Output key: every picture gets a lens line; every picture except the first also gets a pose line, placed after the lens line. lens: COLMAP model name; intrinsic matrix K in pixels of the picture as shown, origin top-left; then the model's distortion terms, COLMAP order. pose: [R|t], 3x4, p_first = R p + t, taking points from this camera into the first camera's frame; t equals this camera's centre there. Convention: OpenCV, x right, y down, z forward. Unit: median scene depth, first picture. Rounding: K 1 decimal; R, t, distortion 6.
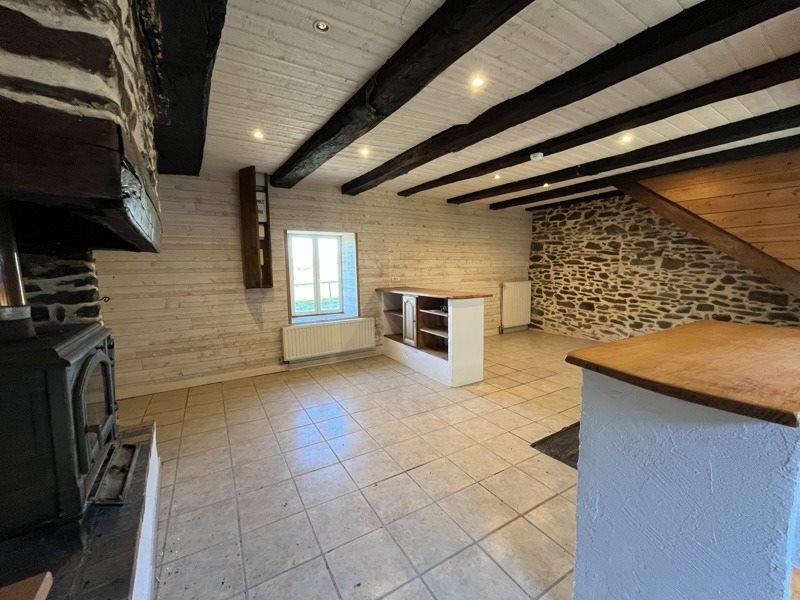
lens RADIAL K [[327.2, 0, 398.3], [0, 327.2, 299.2], [0, 0, 1]] dist [0.000836, -0.000013]
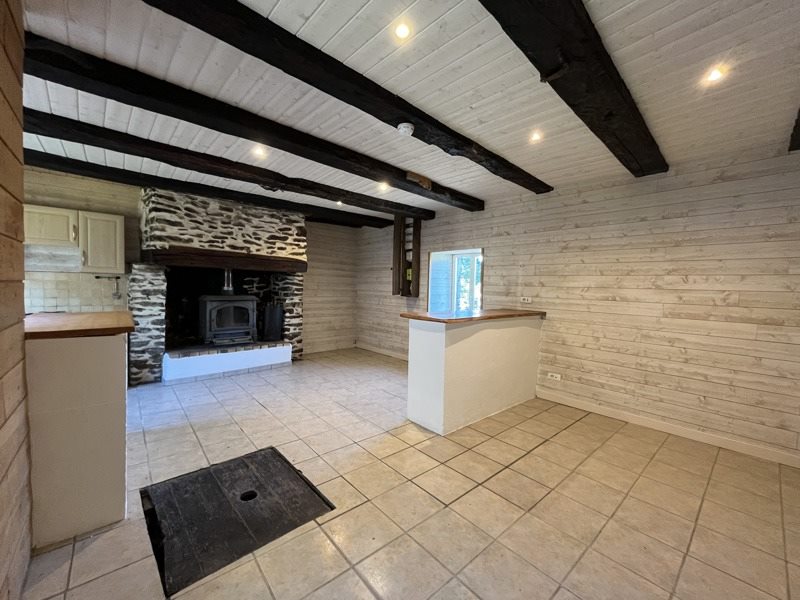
lens RADIAL K [[327.2, 0, 399.5], [0, 327.2, 297.5], [0, 0, 1]] dist [0.000836, -0.000013]
pose [[0.176473, 0.052103, -0.982926, 0.830959], [-0.127351, 0.991413, 0.029689, -0.060135], [0.976032, 0.119937, 0.181593, 0.647013]]
